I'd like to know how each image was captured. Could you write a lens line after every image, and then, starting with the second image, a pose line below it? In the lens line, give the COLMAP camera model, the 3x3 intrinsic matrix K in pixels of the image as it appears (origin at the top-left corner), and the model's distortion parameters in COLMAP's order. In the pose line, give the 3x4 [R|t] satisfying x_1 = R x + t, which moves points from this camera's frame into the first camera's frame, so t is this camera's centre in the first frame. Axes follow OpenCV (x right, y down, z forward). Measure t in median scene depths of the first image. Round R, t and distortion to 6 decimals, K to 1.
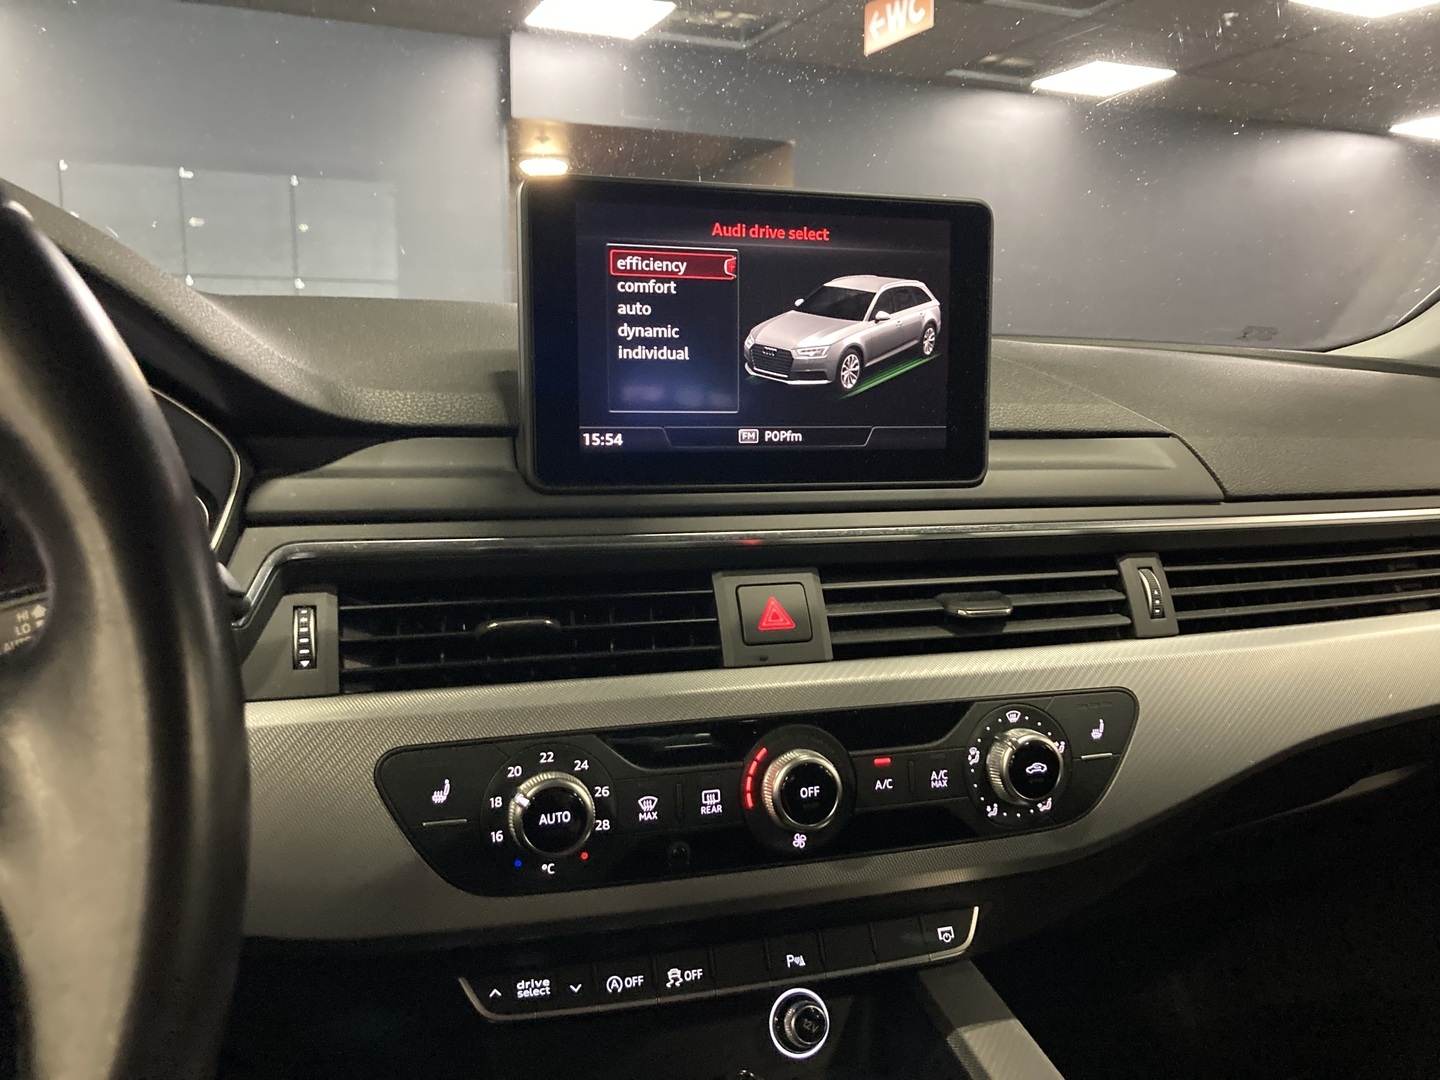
lens RADIAL K [[1352.6, 0, 721.2], [0, 1352.6, 540.7], [0, 0, 1]] dist [0.127032, -0.009506]
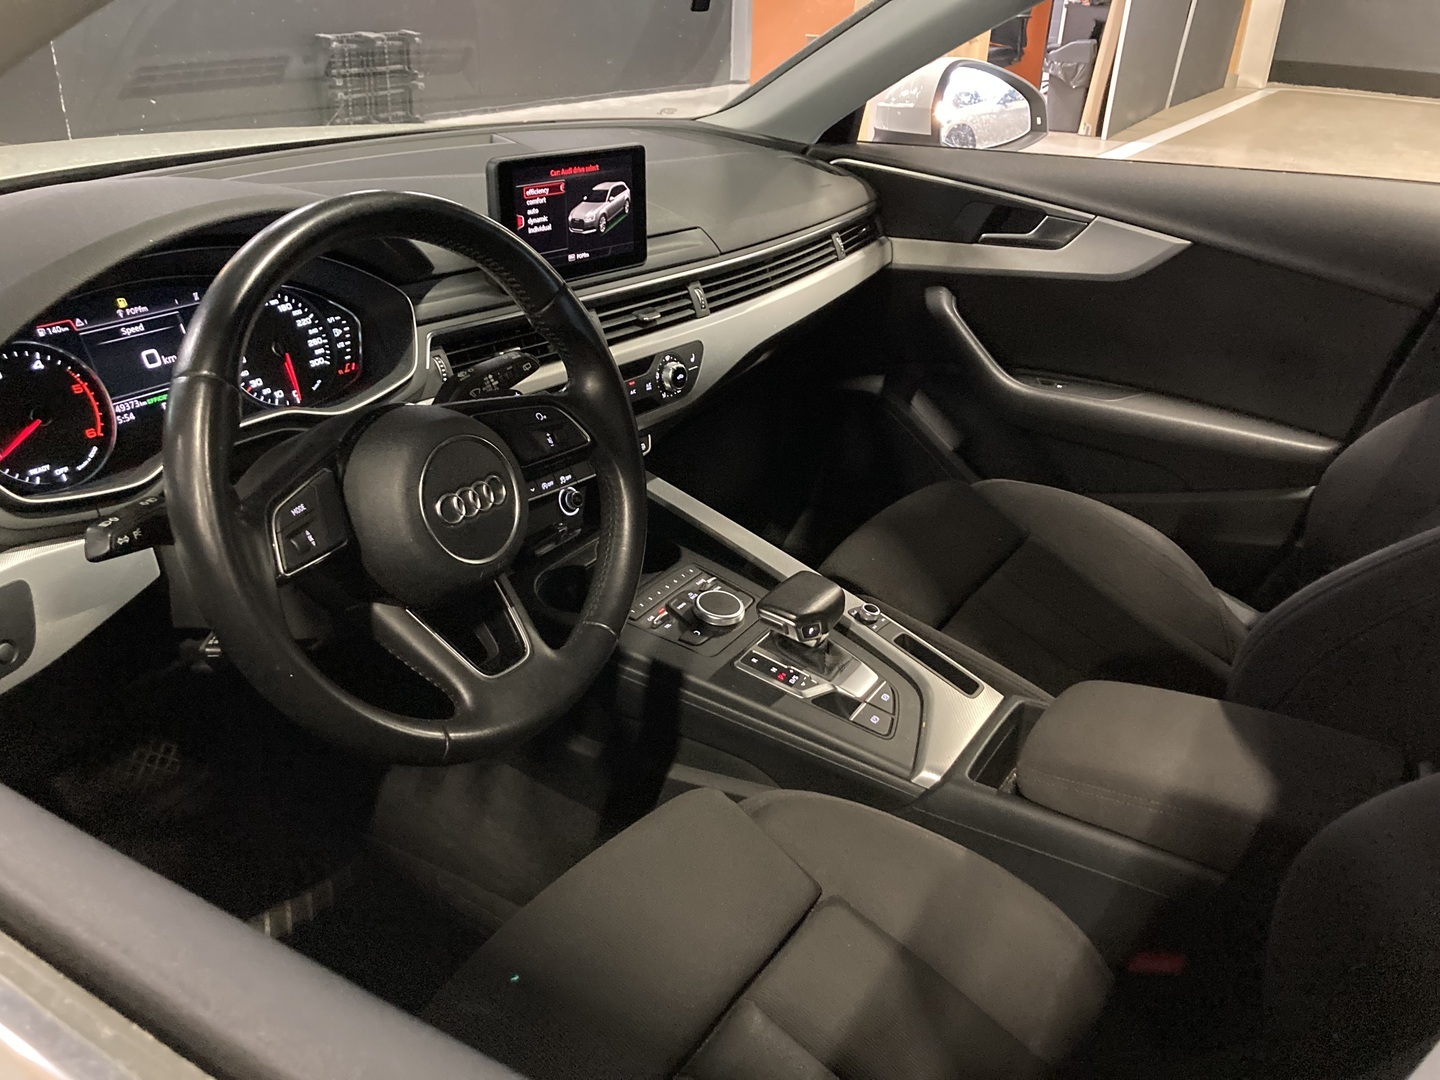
lens RADIAL K [[1352.6, 0, 720.1], [0, 1352.6, 539.8], [0, 0, 1]] dist [0.127032, -0.009506]
pose [[0.846089, -0.207509, 0.490992, -1.025775], [0.057590, 0.951309, 0.302813, -0.311317], [-0.529921, -0.227930, 0.816842, -1.201348]]
